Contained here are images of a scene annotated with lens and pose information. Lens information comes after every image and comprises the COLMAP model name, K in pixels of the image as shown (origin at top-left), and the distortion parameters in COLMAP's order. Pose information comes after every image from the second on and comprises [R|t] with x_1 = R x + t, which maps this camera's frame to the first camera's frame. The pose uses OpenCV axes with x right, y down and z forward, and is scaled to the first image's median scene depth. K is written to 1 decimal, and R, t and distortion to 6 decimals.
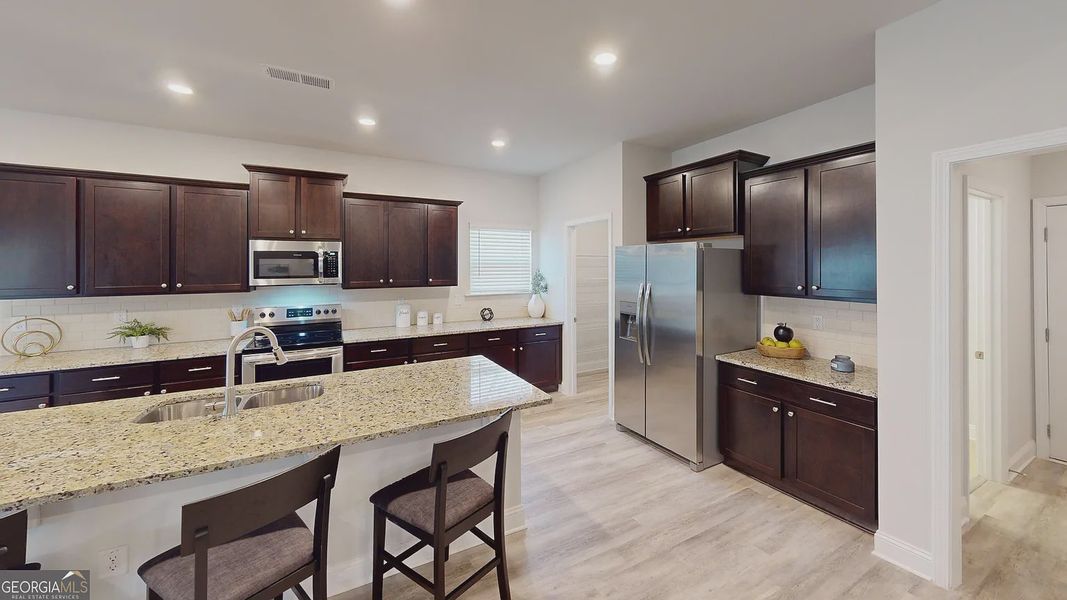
lens RADIAL K [[433.7, 0, 535.1], [0, 433.7, 258.6], [0, 0, 1]] dist [0.000622, 0.000023]
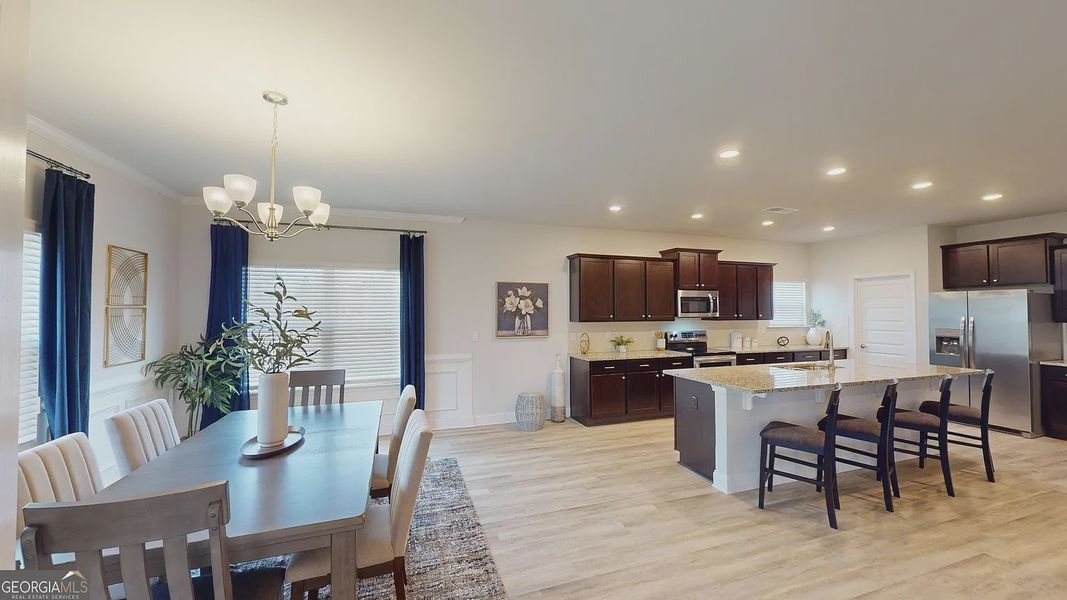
lens RADIAL K [[389.2, 0, 532.8], [0, 389.2, 267.9], [0, 0, 1]] dist [-0.000423, -0.000048]
pose [[0.981025, -0.019635, -0.192886, -0.882697], [0.000386, 0.995054, -0.099331, 0.020161], [0.193882, 0.097372, 0.976181, -0.598297]]
